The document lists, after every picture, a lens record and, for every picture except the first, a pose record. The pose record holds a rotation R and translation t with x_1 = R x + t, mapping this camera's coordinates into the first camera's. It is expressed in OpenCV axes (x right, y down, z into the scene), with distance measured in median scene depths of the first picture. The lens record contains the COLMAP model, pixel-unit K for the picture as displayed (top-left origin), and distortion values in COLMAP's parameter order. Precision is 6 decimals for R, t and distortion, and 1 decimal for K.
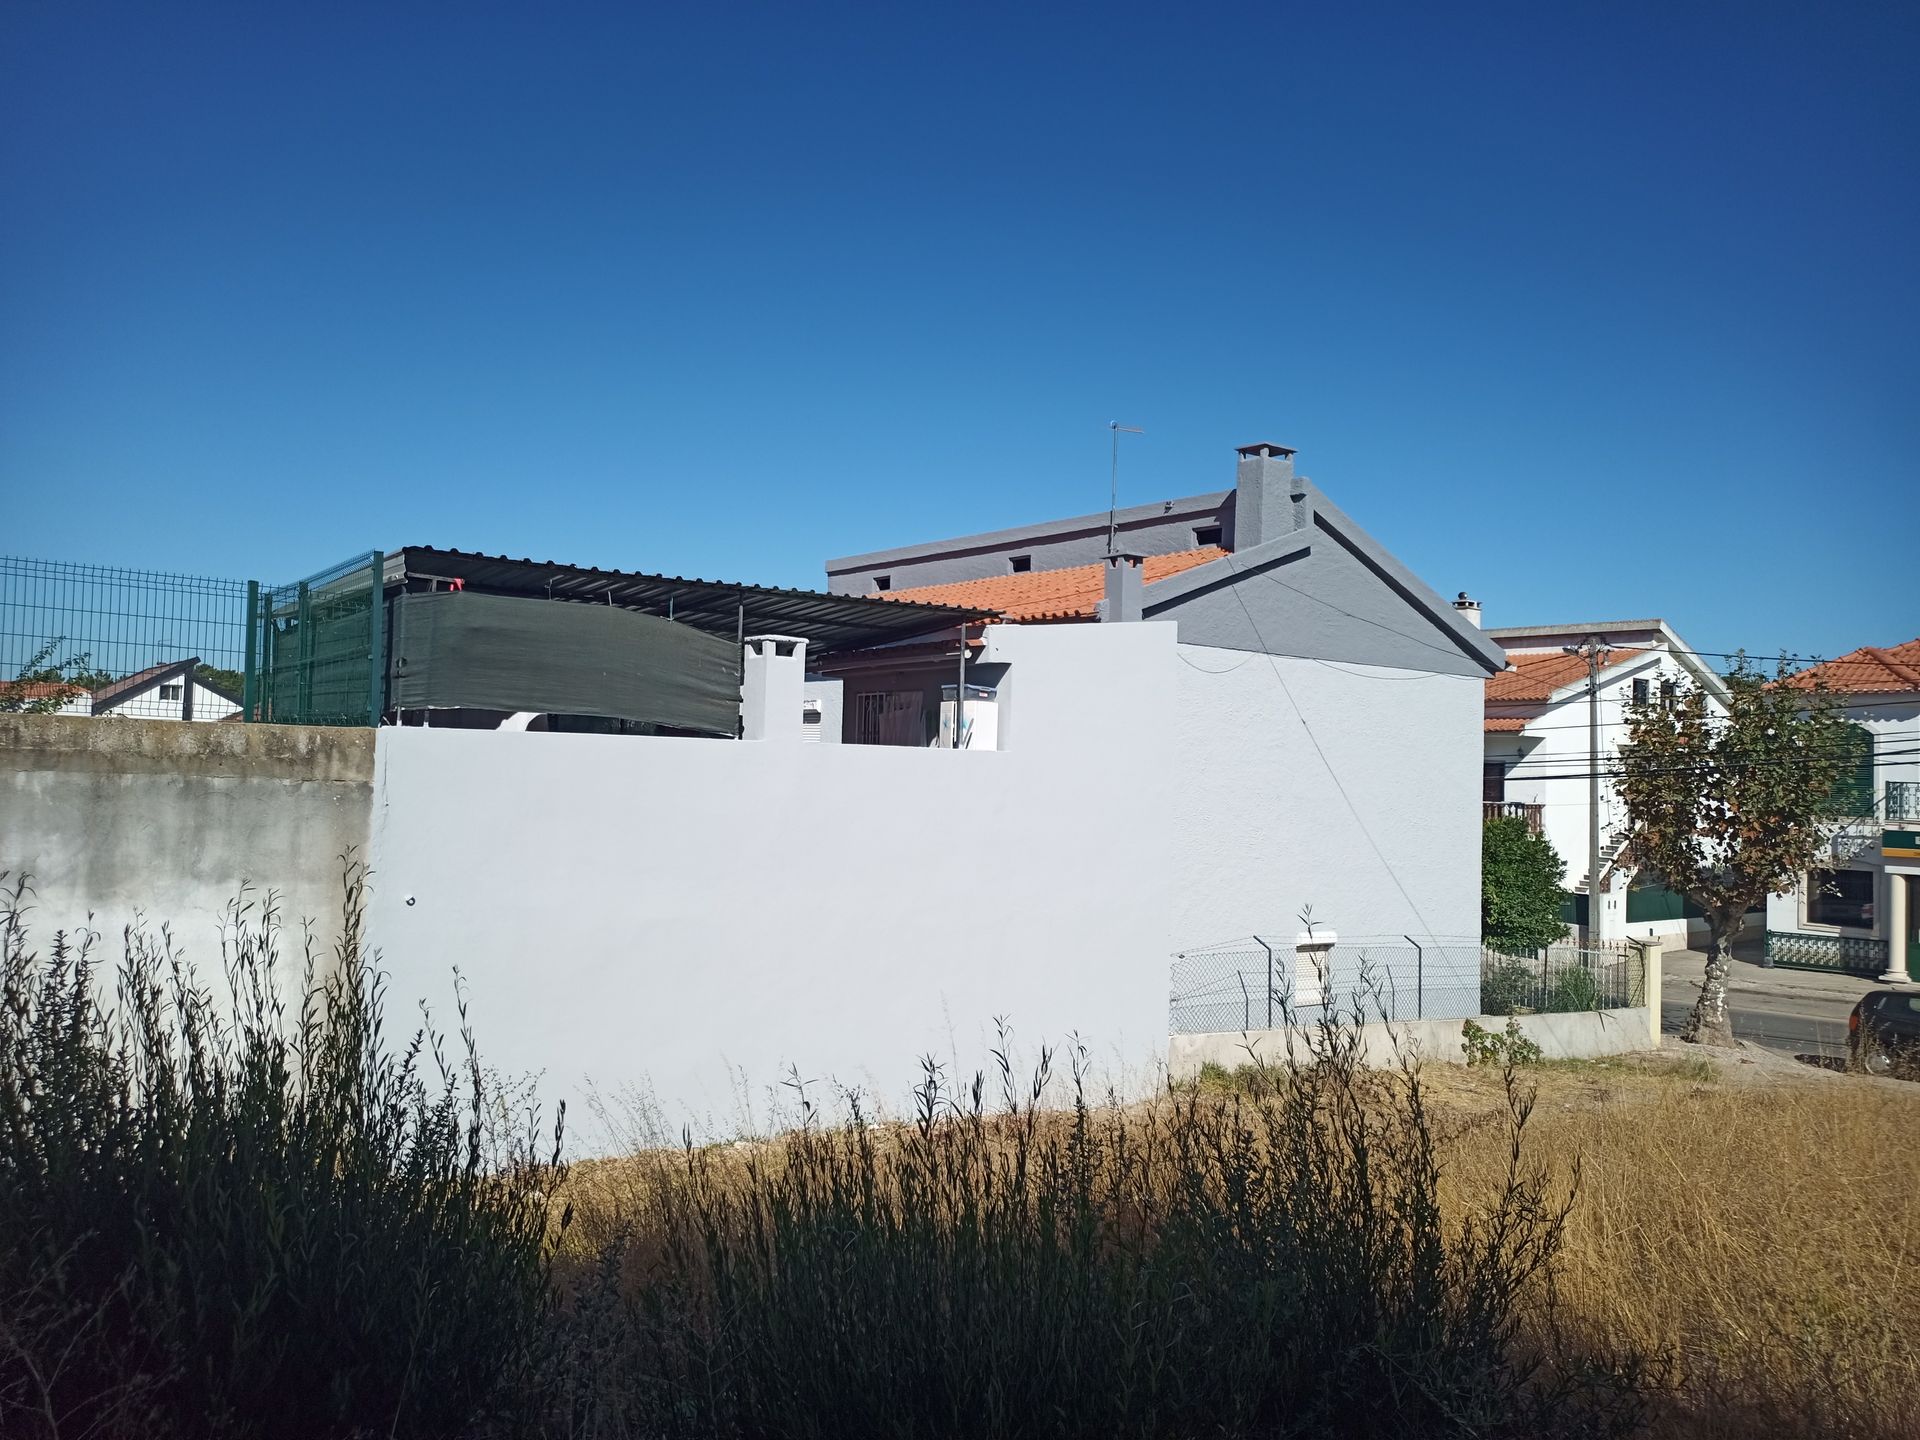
lens RADIAL K [[1417.9, 0, 960.0], [0, 1417.9, 720.0], [0, 0, 1]] dist [0.059299, -0.079931]
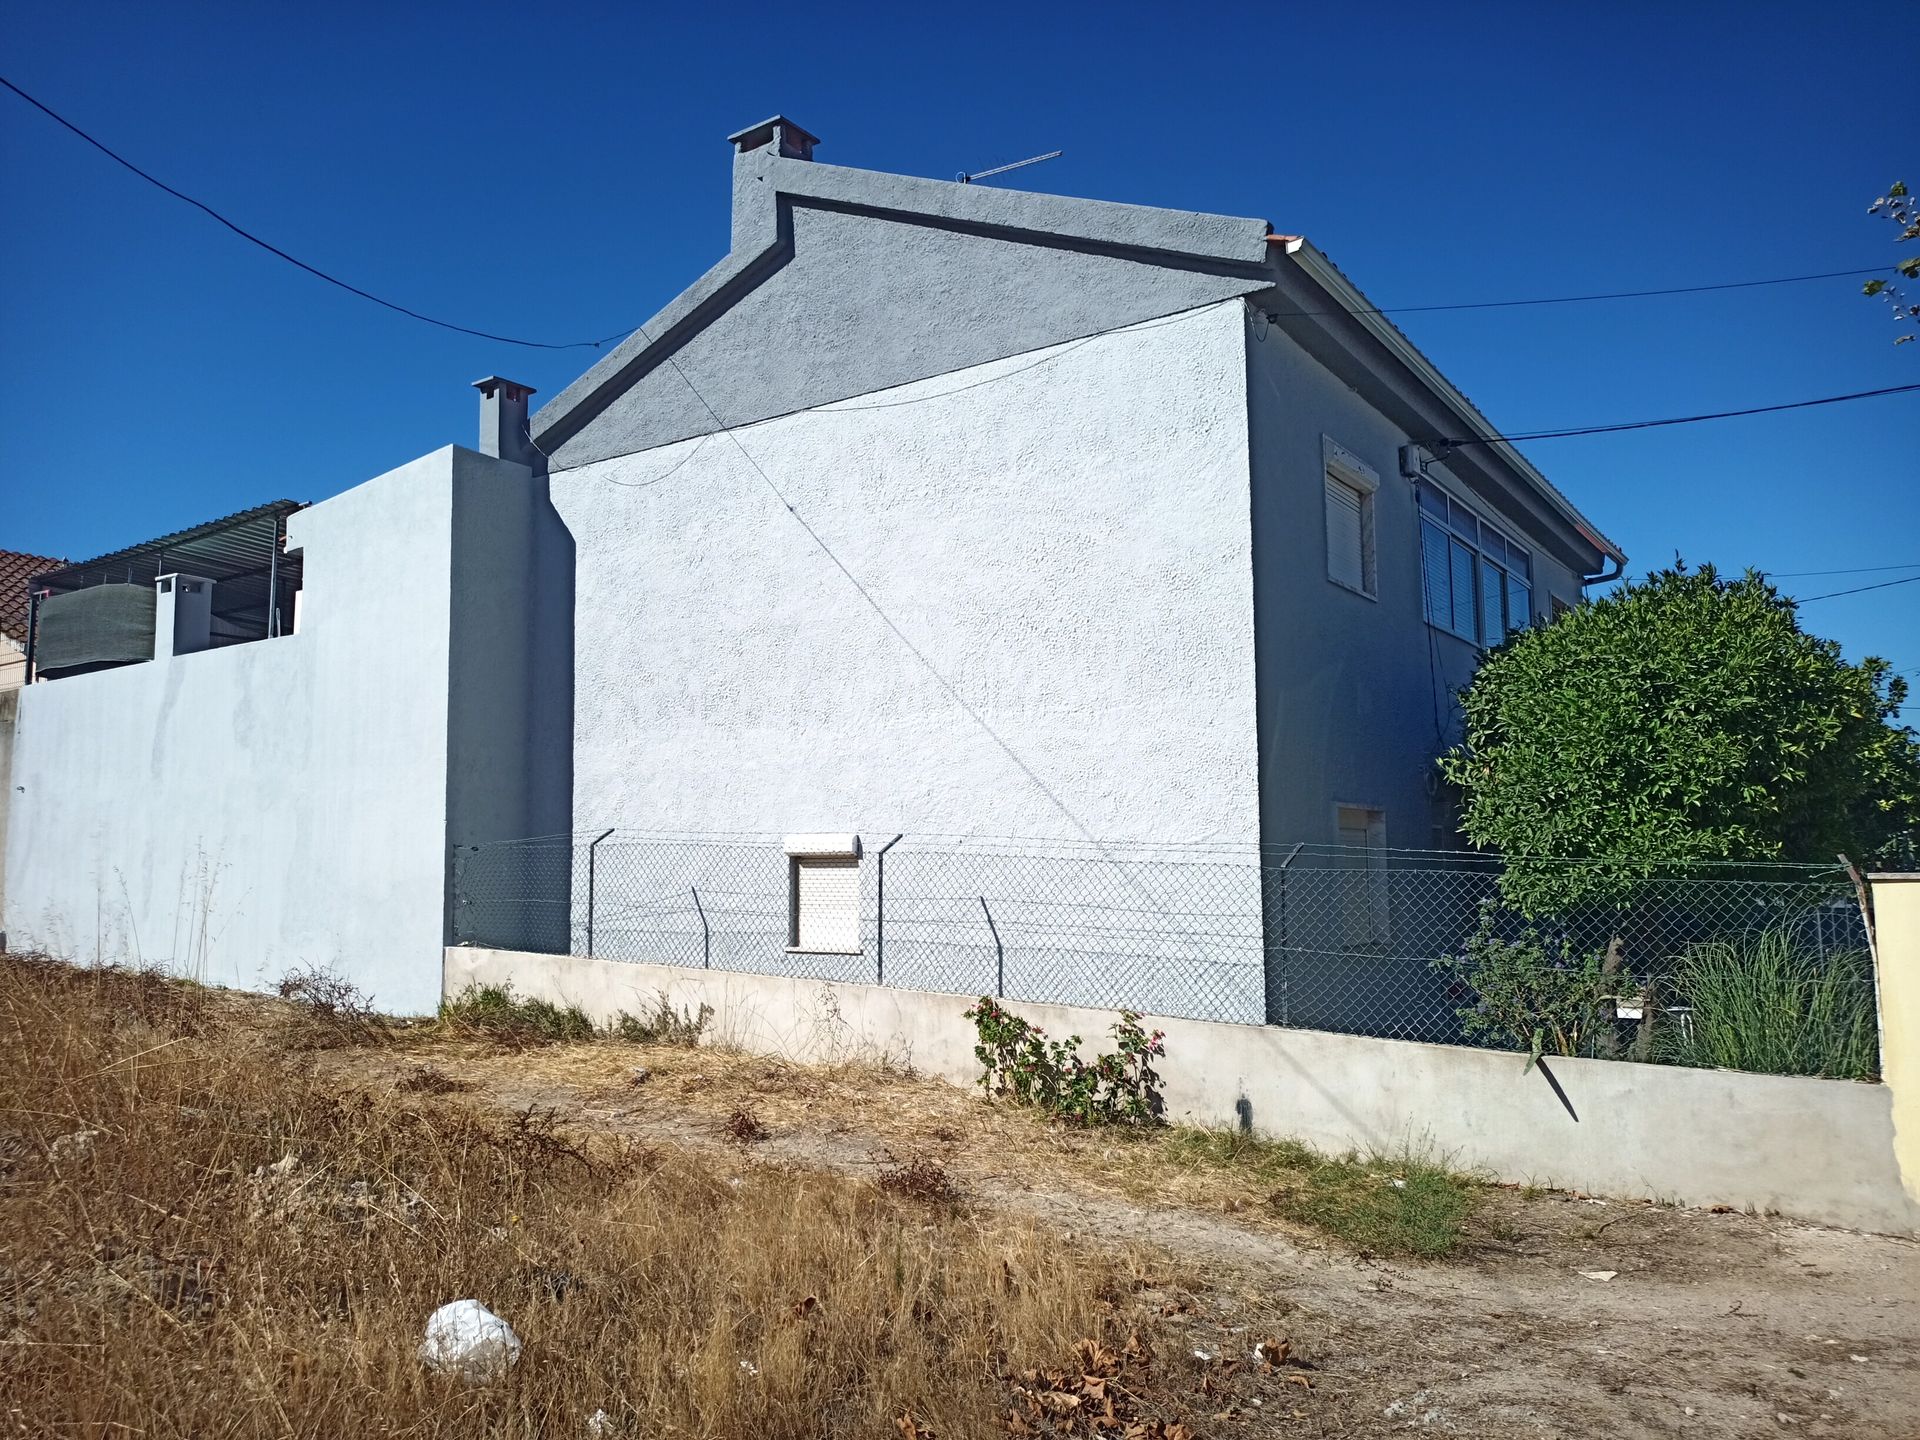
lens RADIAL K [[1417.9, 0, 960.0], [0, 1417.9, 720.0], [0, 0, 1]] dist [0.059299, -0.079931]
pose [[0.312387, -0.131033, -0.940874, 0.866335], [0.063624, 0.991103, -0.116904, 0.177232], [0.947822, -0.023343, 0.317945, 0.869136]]
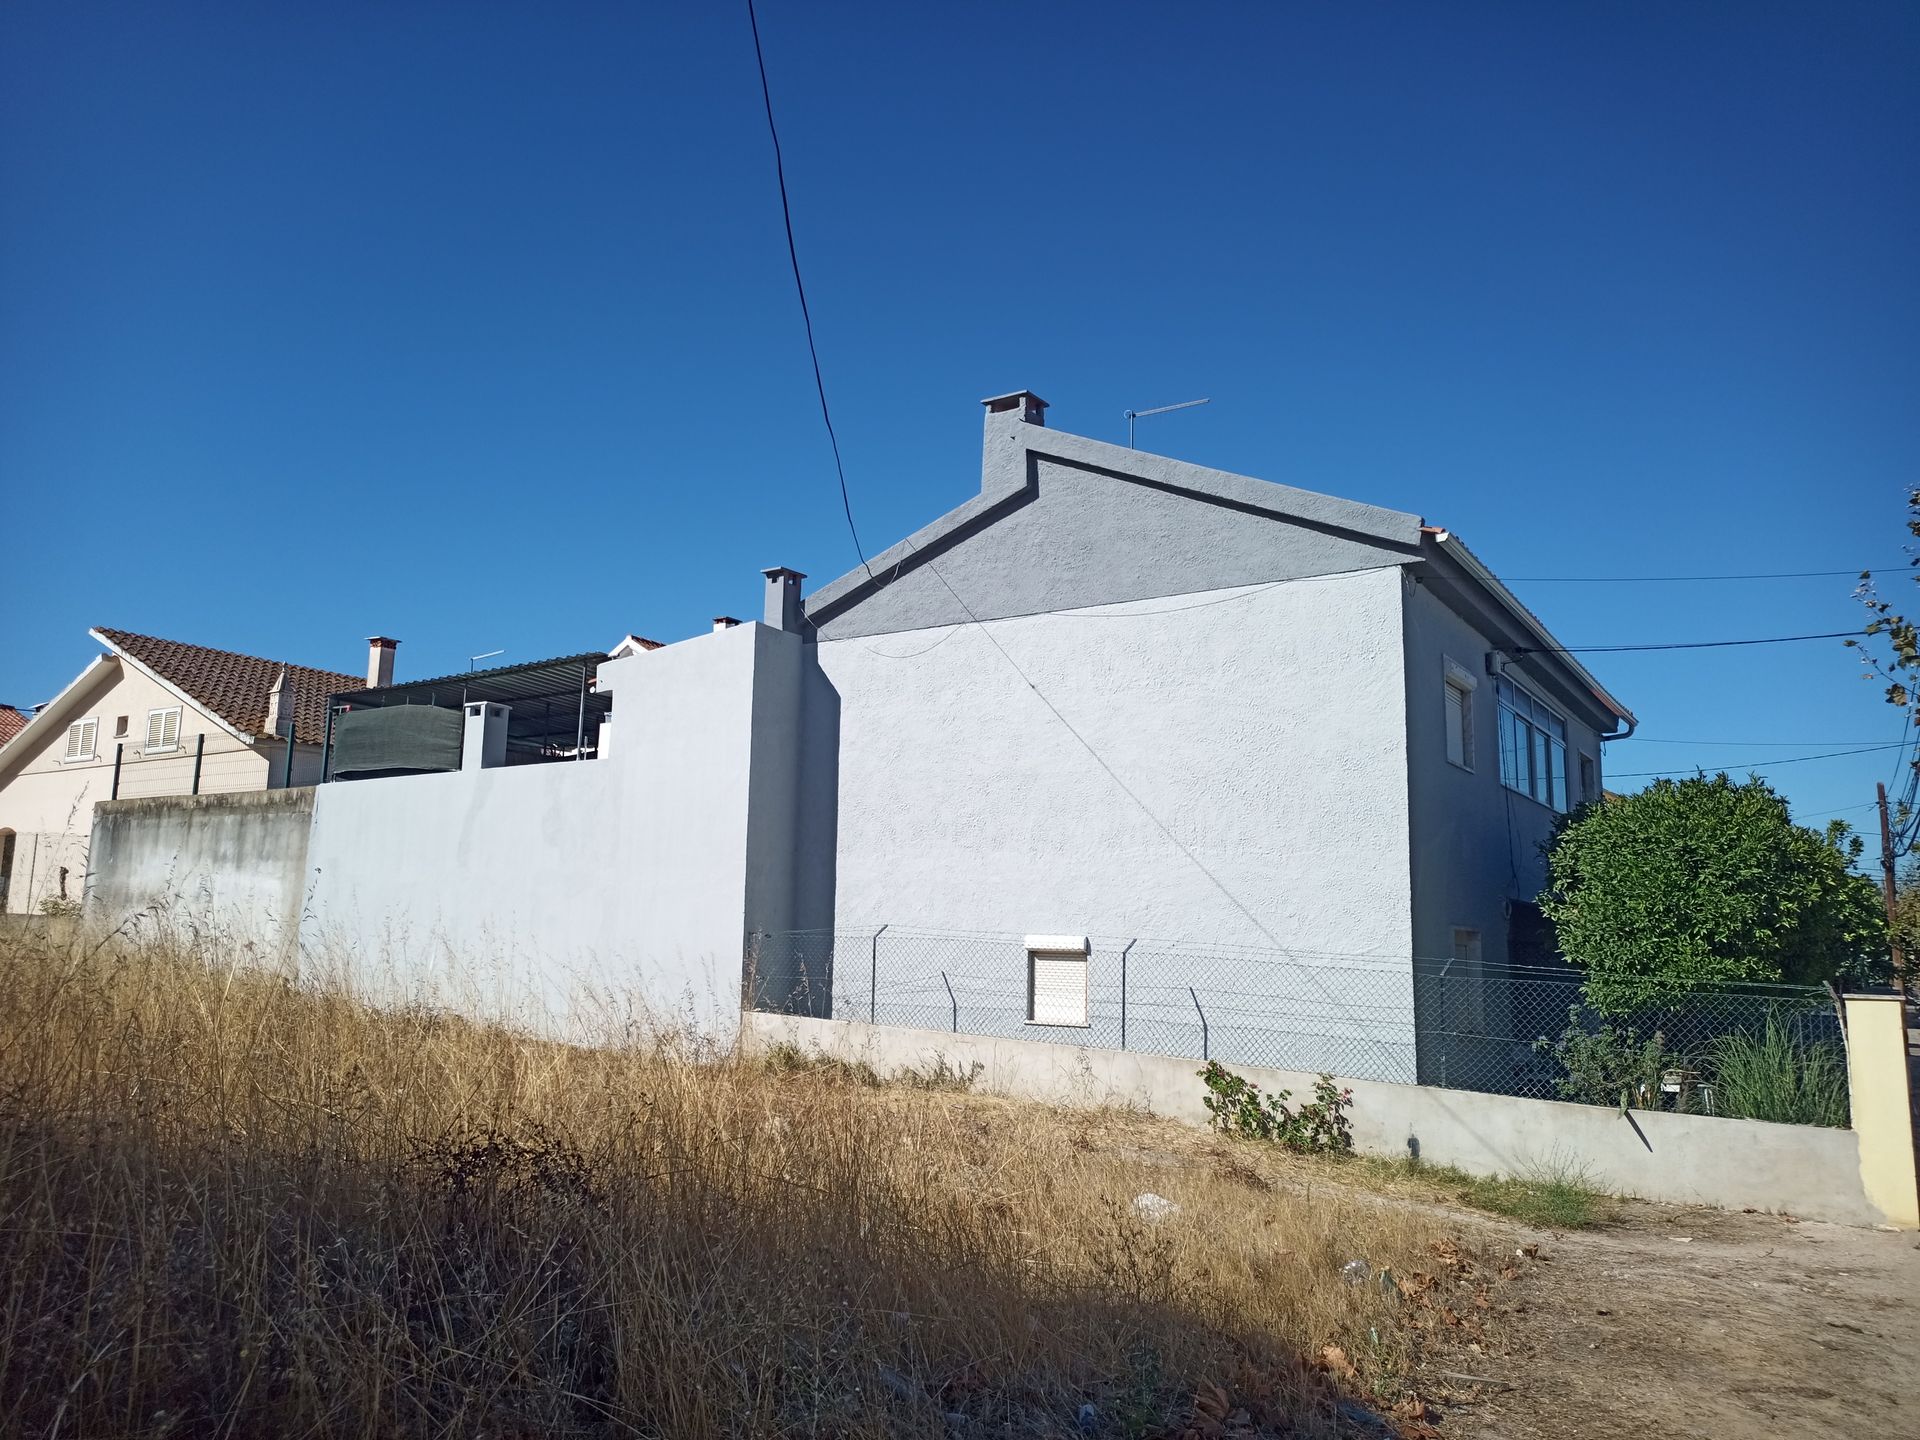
lens RADIAL K [[1417.9, 0, 960.0], [0, 1417.9, 720.0], [0, 0, 1]] dist [0.059299, -0.079931]
pose [[0.339815, -0.170788, -0.924855, 1.021554], [0.033473, 0.984947, -0.169587, 0.165164], [0.939896, 0.026671, 0.340417, 0.669979]]
